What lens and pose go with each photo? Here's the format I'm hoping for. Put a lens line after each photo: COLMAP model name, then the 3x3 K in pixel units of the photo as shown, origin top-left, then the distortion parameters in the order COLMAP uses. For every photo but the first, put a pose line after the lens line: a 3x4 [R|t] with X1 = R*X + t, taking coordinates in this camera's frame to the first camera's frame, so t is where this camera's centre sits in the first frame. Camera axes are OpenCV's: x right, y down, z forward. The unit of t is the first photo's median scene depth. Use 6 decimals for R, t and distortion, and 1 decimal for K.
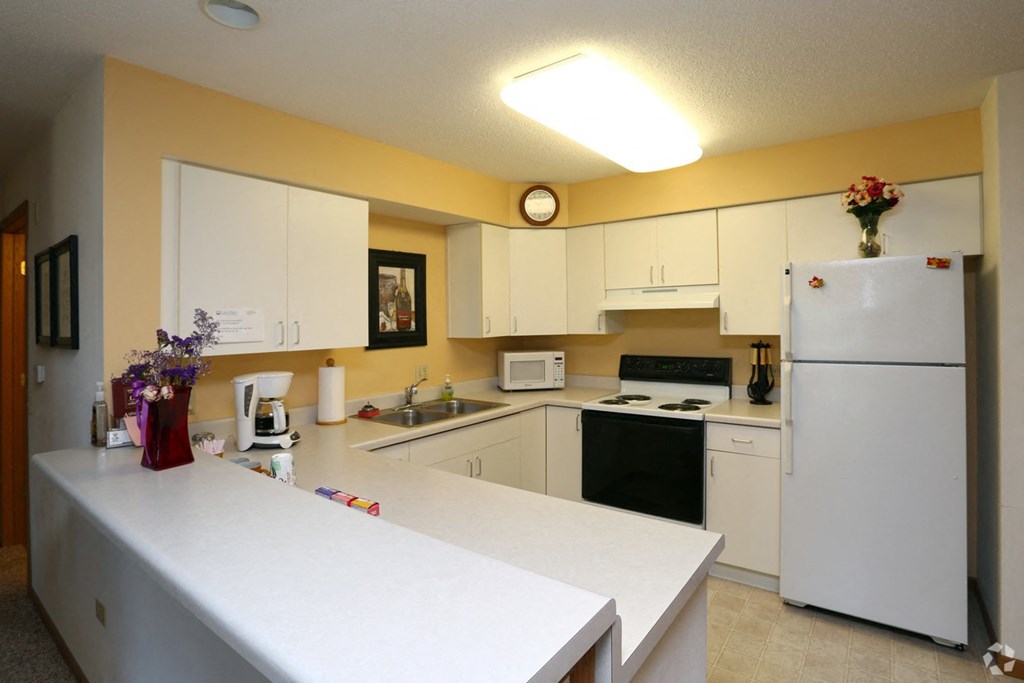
lens RADIAL K [[507.7, 0, 525.8], [0, 507.7, 297.7], [0, 0, 1]] dist [-0.026811, 0.001098]
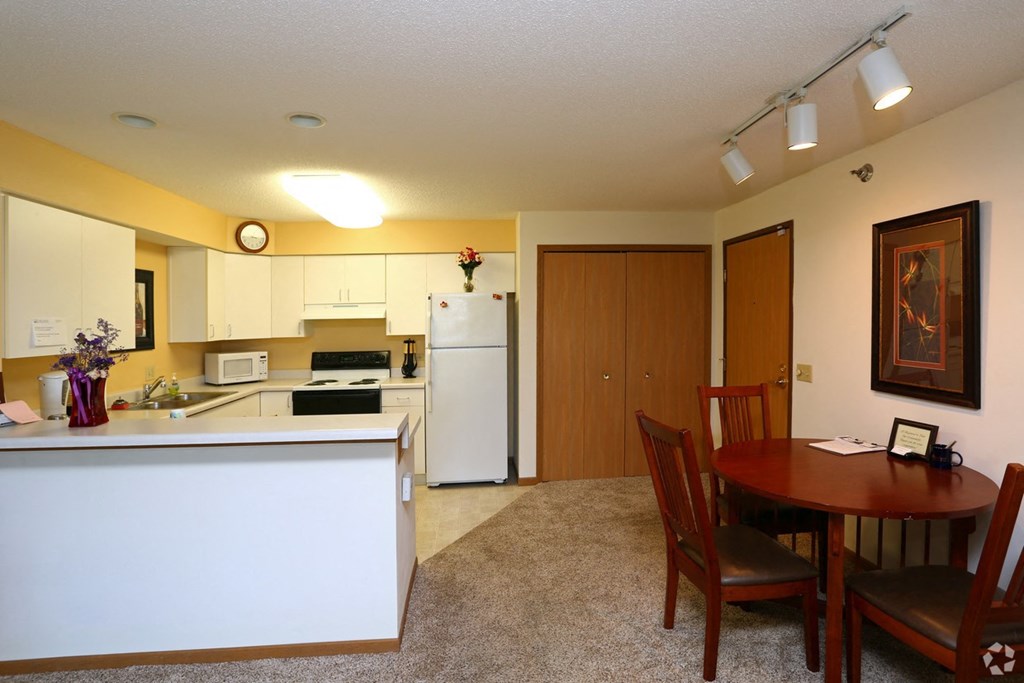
lens RADIAL K [[509.8, 0, 514.4], [0, 509.8, 319.4], [0, 0, 1]] dist [-0.035889, 0.000405]
pose [[0.748194, 0.002536, 0.663475, -0.349151], [-0.019833, 0.999631, 0.018544, -0.012502], [-0.663184, -0.027034, 0.747968, -0.419729]]
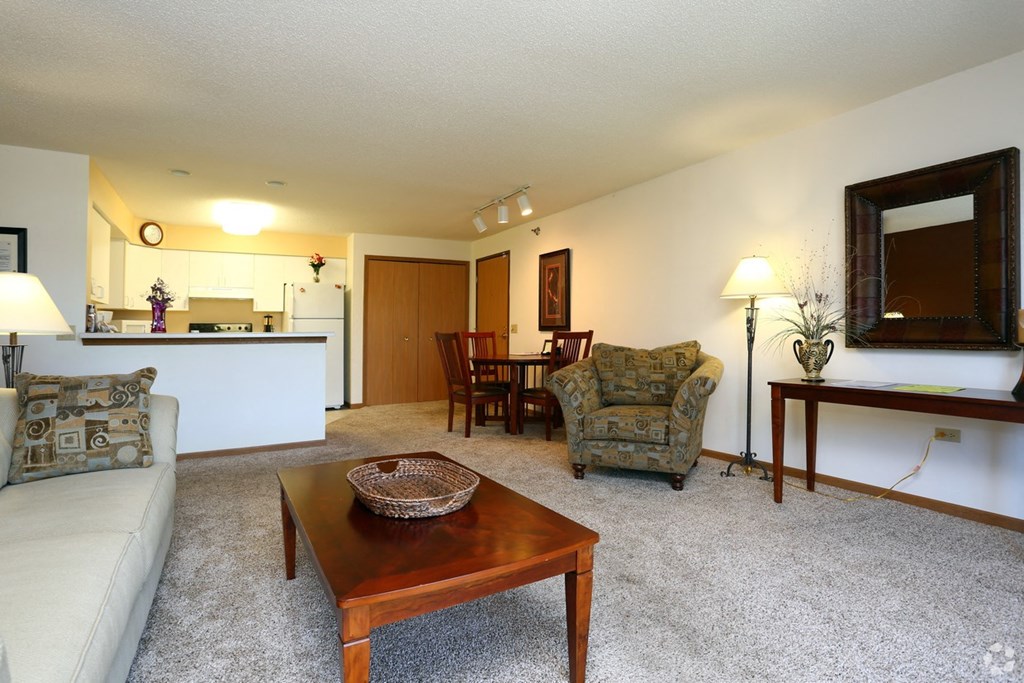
lens RADIAL K [[513.5, 0, 516.2], [0, 513.5, 307.6], [0, 0, 1]] dist [0.000944, 0.000215]
pose [[0.380979, 0.050255, 0.923217, -1.199574], [-0.024005, 0.998723, -0.044459, 0.125211], [-0.924272, -0.005223, 0.381699, -0.881379]]
